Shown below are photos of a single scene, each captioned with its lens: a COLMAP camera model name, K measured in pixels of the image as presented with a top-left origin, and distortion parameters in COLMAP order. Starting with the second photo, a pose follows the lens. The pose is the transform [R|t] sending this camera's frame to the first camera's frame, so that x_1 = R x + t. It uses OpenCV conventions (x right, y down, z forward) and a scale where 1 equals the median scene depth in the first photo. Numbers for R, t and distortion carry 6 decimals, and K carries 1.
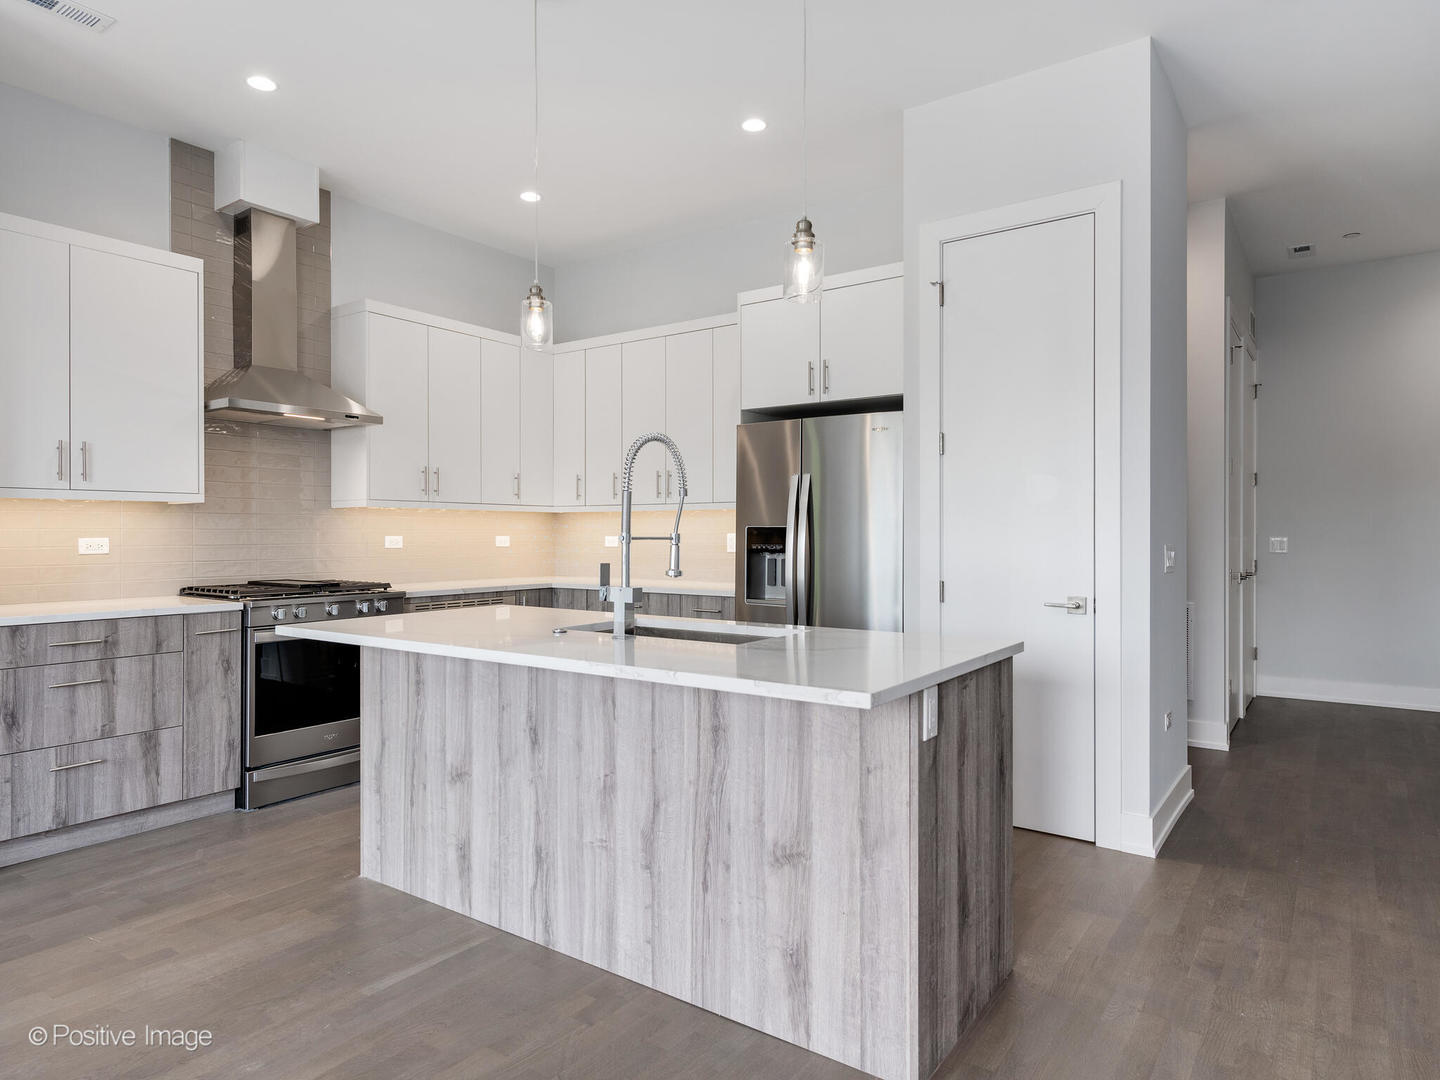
lens RADIAL K [[875.6, 0, 727.3], [0, 875.6, 536.3], [0, 0, 1]] dist [0.003199, -0.000307]
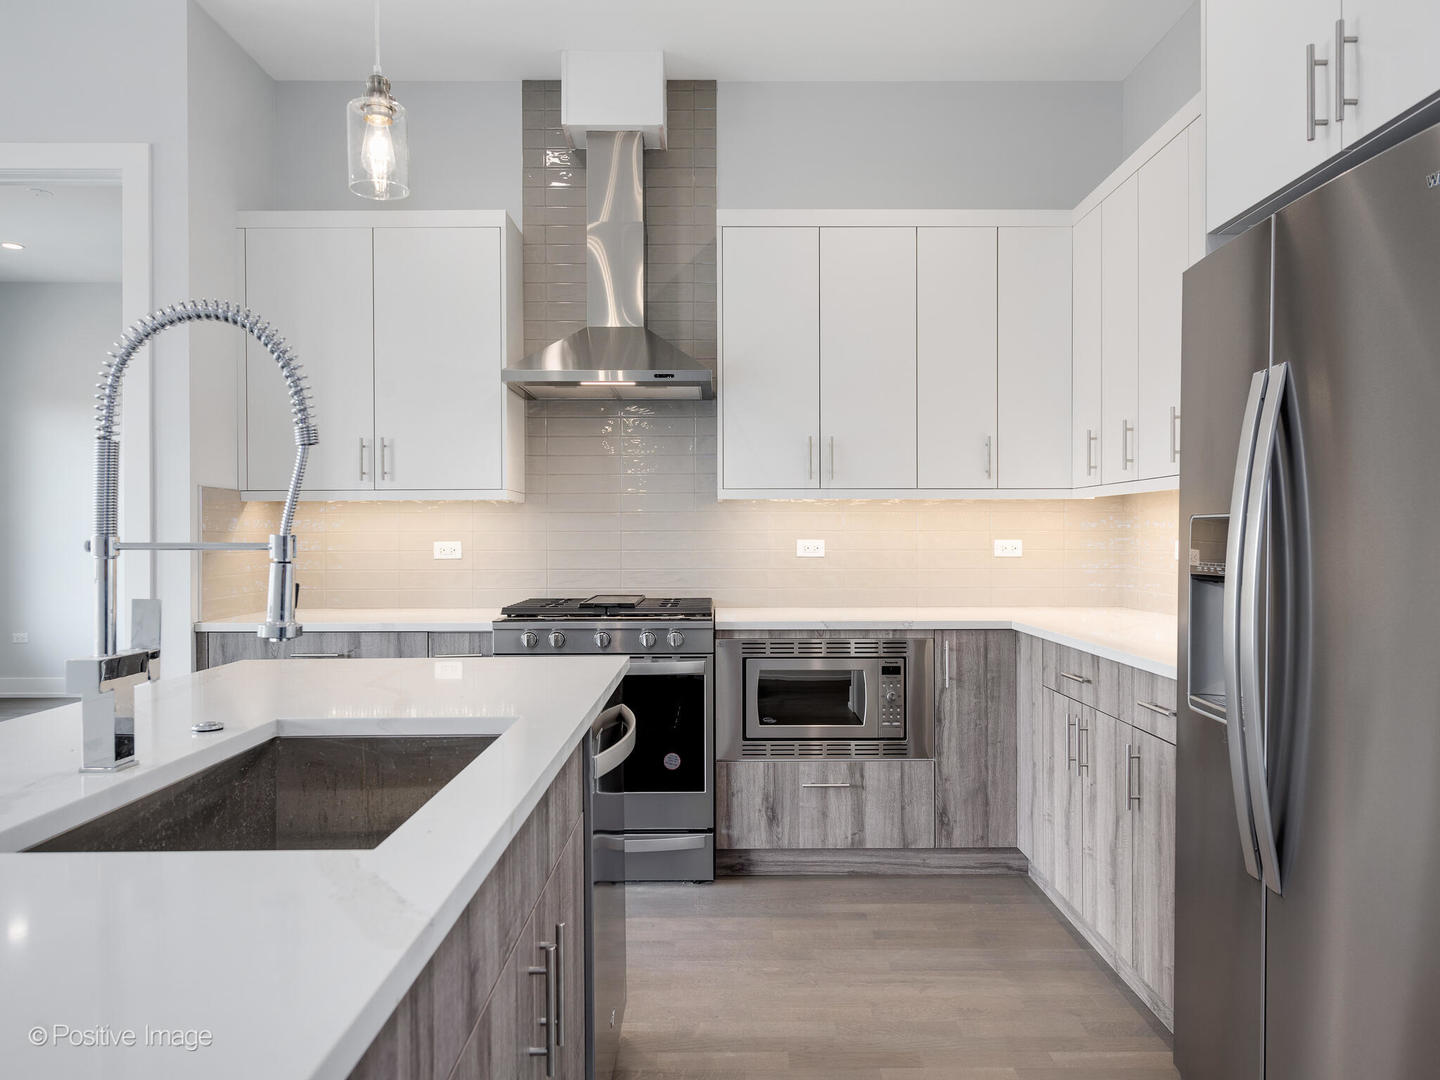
lens RADIAL K [[1010.8, 0, 720.0], [0, 1010.8, 540.0], [0, 0, 1]] dist [0.007248, 0.002290]
pose [[0.573595, 0.001847, -0.819137, 0.326827], [-0.000998, 0.999998, 0.001556, -0.001594], [0.819138, -0.000075, 0.573596, 0.640774]]
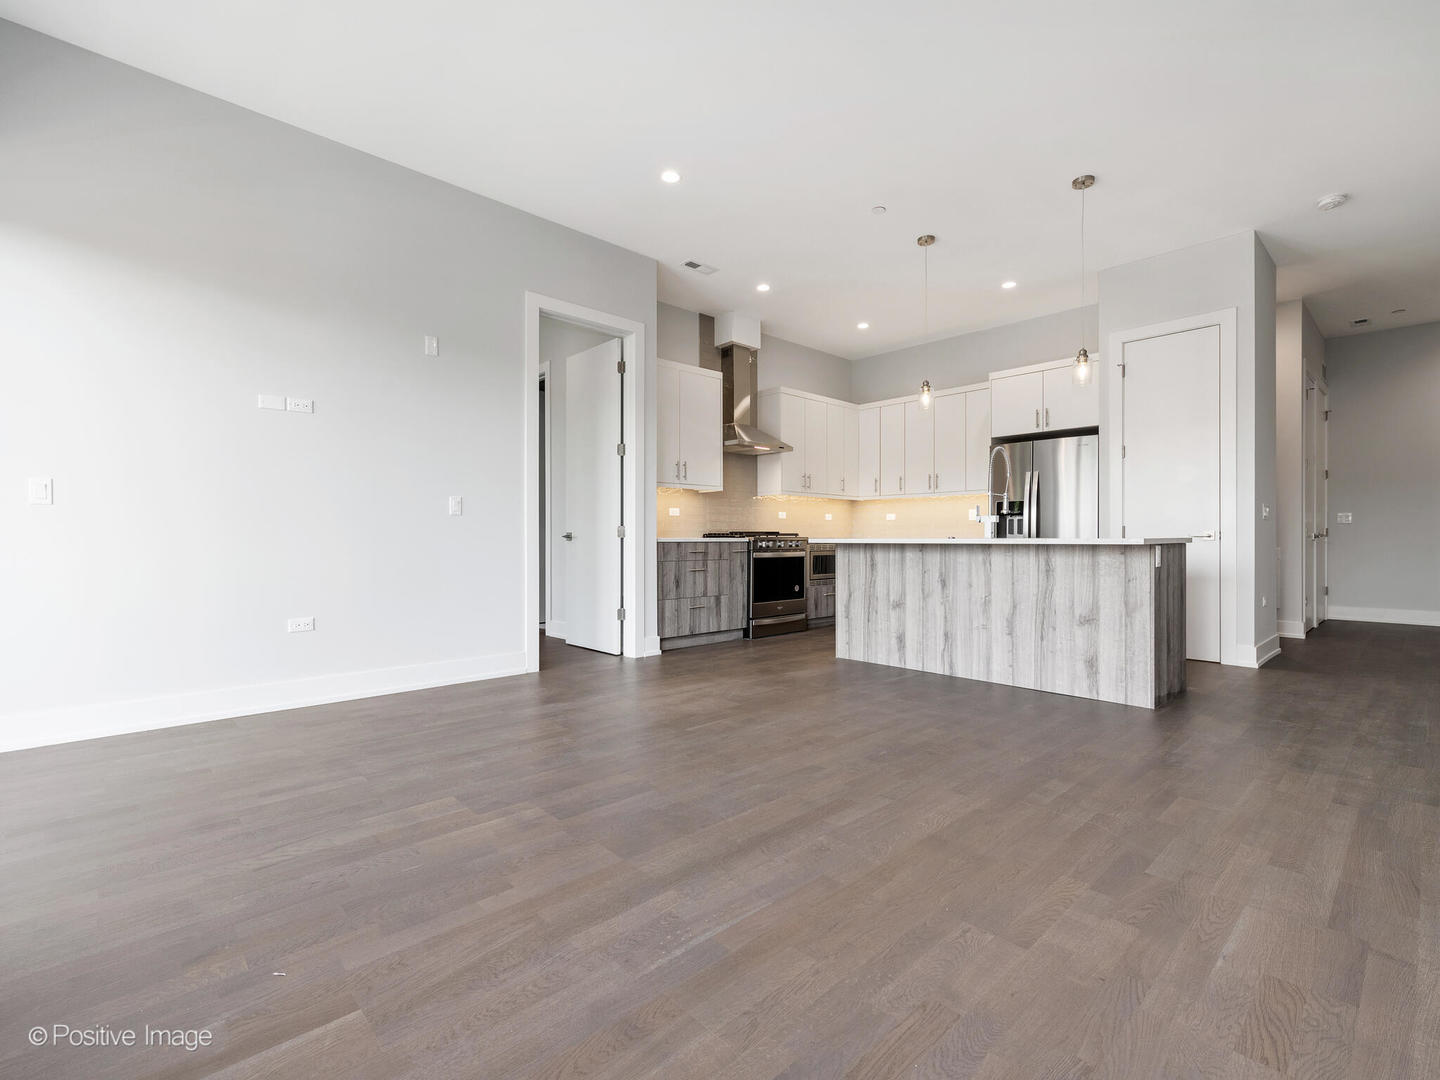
lens RADIAL K [[656.6, 0, 720.0], [0, 656.6, 540.0], [0, 0, 1]] dist [0.000682, -0.000352]
pose [[0.977653, 0.000336, -0.210223, -0.292648], [-0.000536, 0.999999, -0.000898, 0.081415], [0.210223, 0.000990, 0.977653, -0.527762]]
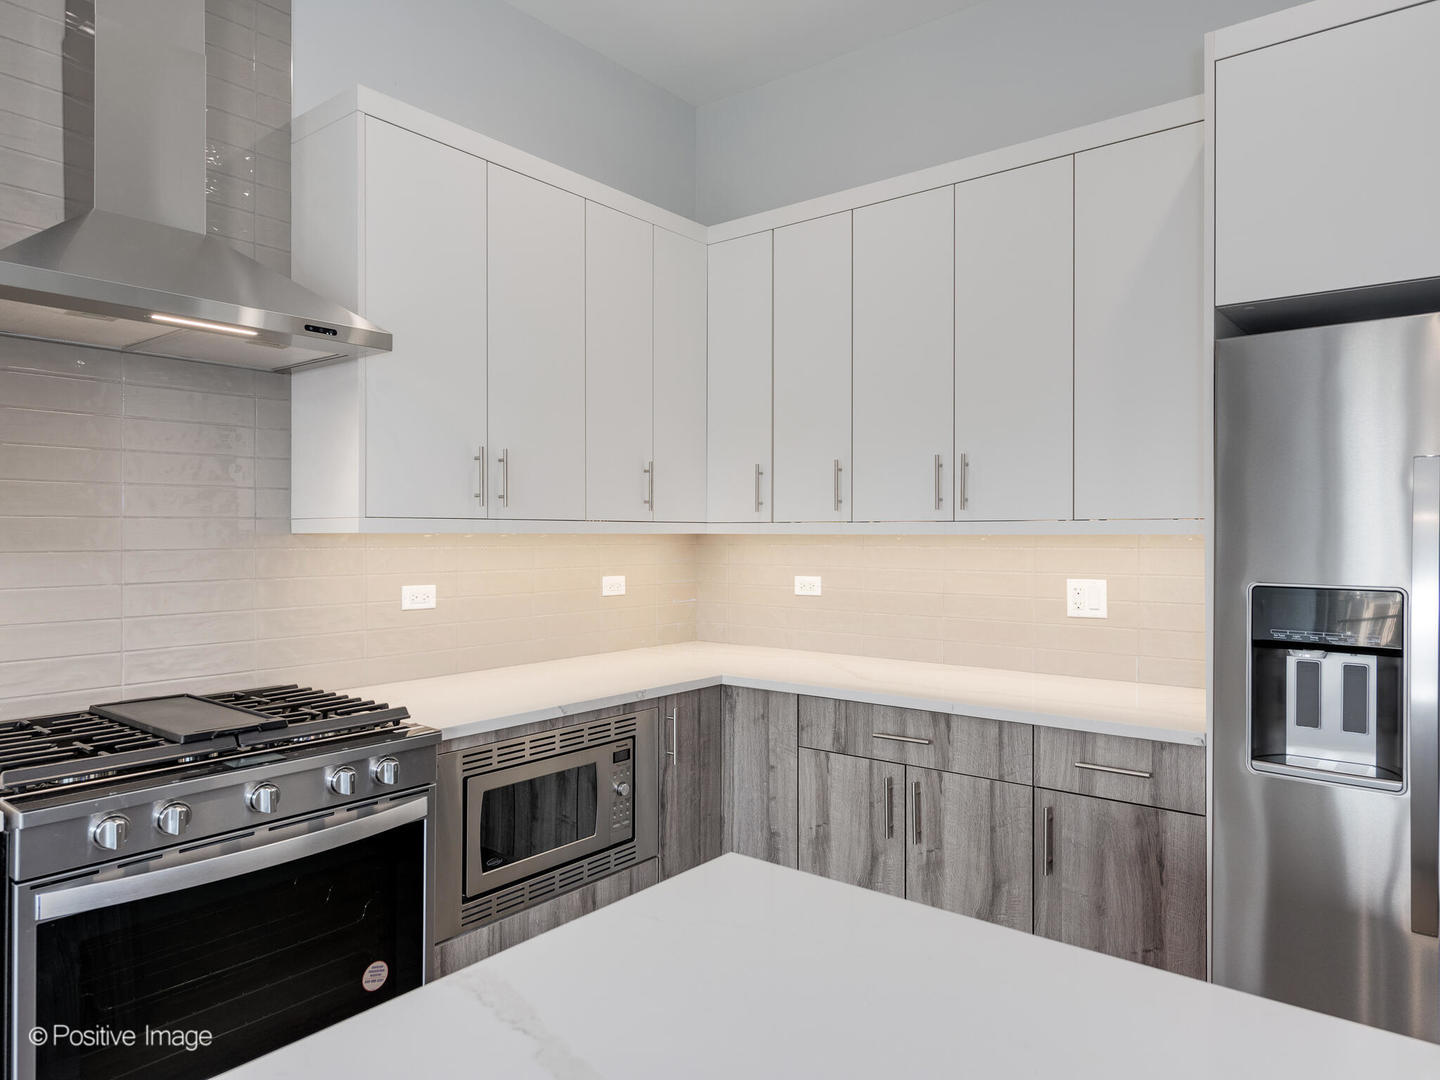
lens RADIAL K [[931.7, 0, 717.5], [0, 931.7, 532.7], [0, 0, 1]] dist [0.002912, 0.001132]
pose [[0.997835, 0.000944, -0.065768, -0.232117], [-0.001150, 0.999995, -0.003092, -0.039692], [0.065764, 0.003161, 0.997830, 0.635463]]
